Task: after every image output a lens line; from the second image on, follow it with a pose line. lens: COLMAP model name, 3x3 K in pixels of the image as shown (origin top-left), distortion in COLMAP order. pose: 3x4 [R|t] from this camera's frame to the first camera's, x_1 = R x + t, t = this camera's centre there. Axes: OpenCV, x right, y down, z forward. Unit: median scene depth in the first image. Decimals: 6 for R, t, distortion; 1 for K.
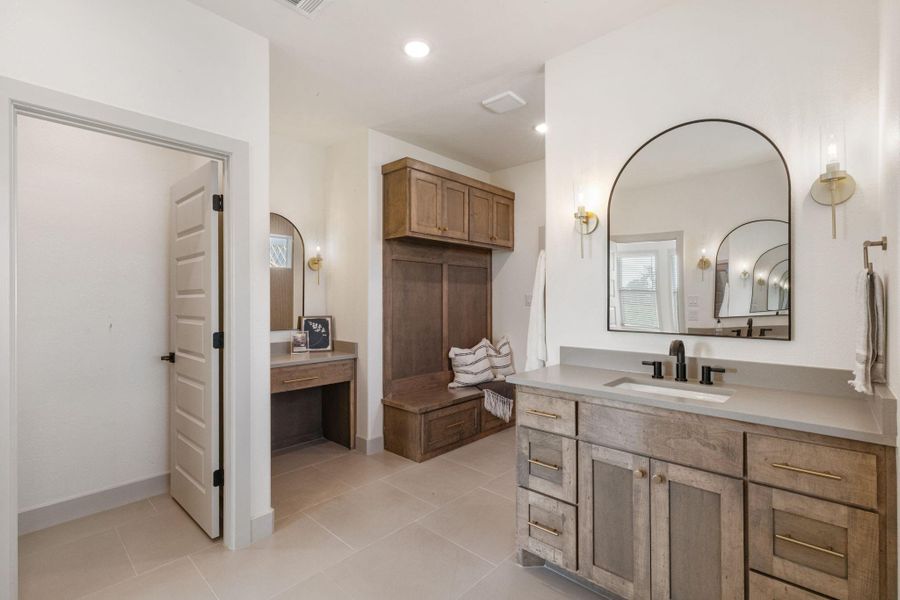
lens RADIAL K [[422.8, 0, 449.2], [0, 422.8, 300.5], [0, 0, 1]] dist [-0.001203, 0.000198]
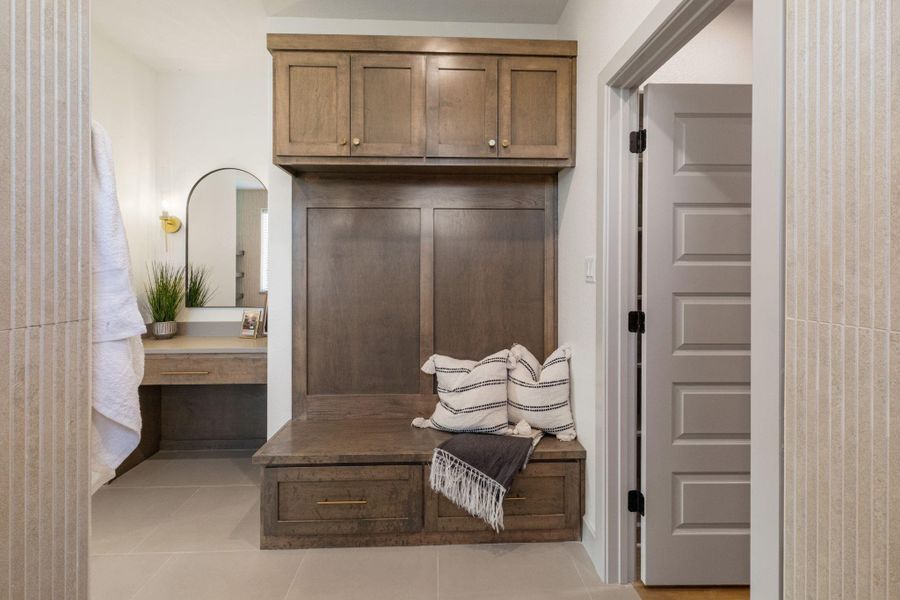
lens RADIAL K [[422.8, 0, 448.7], [0, 422.8, 274.6], [0, 0, 1]] dist [-0.001203, 0.000198]
pose [[0.707530, 0.002767, -0.706678, 0.442422], [0.000988, 0.999987, 0.004905, 0.002091], [0.706682, -0.004168, 0.707519, 0.650956]]
